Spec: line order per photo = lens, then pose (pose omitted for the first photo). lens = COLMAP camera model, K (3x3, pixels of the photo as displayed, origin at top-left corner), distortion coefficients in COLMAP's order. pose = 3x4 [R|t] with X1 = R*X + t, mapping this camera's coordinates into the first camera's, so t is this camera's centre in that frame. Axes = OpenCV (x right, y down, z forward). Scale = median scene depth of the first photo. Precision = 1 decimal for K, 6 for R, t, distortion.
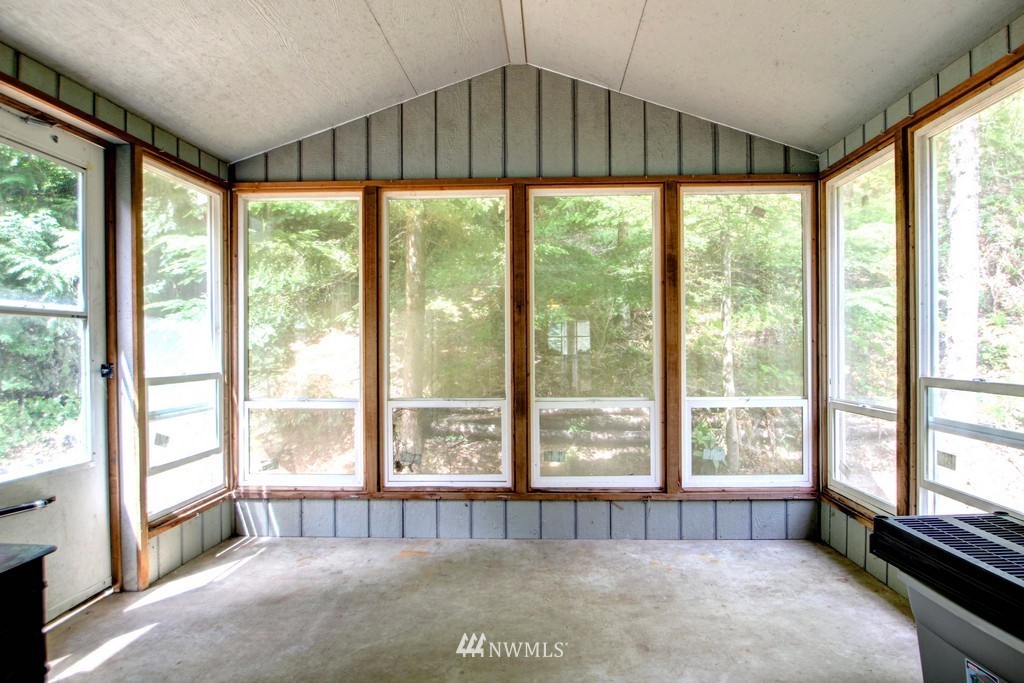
lens RADIAL K [[633.5, 0, 511.9], [0, 633.5, 346.1], [0, 0, 1]] dist [-0.022285, -0.004291]
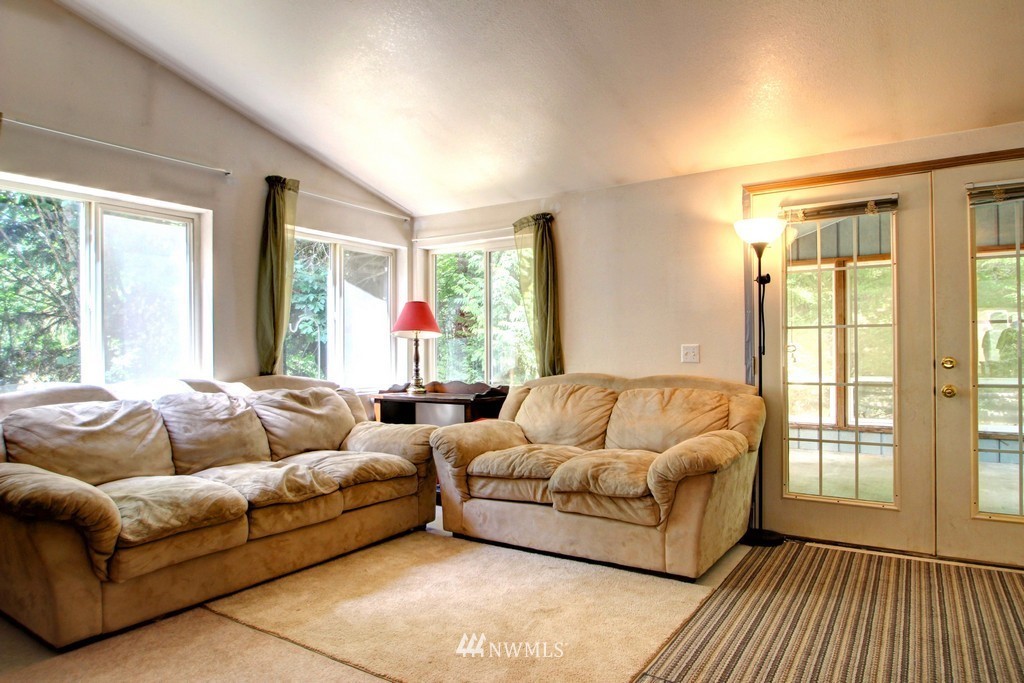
lens RADIAL K [[633.5, 0, 510.6], [0, 633.5, 346.7], [0, 0, 1]] dist [-0.022285, -0.004291]
pose [[0.858401, -0.000581, -0.512980, -0.104973], [0.001512, 0.999998, 0.001398, -0.006535], [0.512978, -0.001976, 0.858400, -1.053342]]
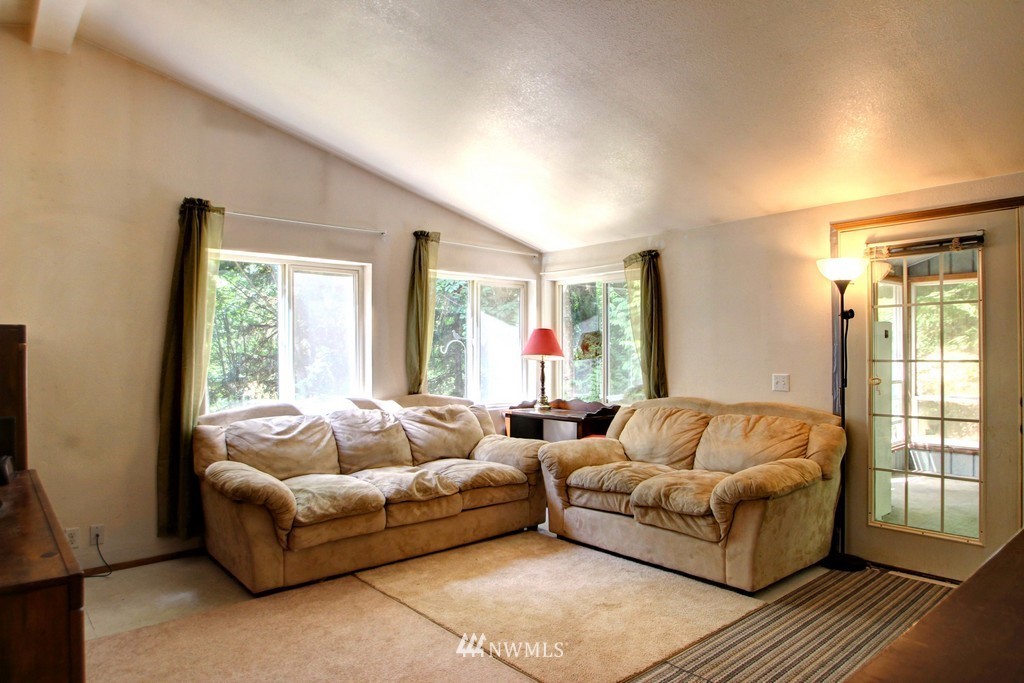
lens RADIAL K [[633.5, 0, 513.8], [0, 633.5, 345.6], [0, 0, 1]] dist [-0.022285, -0.004291]
pose [[0.686287, -0.001977, -0.727328, 0.102146], [0.001991, 0.999998, -0.000839, -0.059621], [0.727328, -0.000872, 0.686289, -1.102267]]
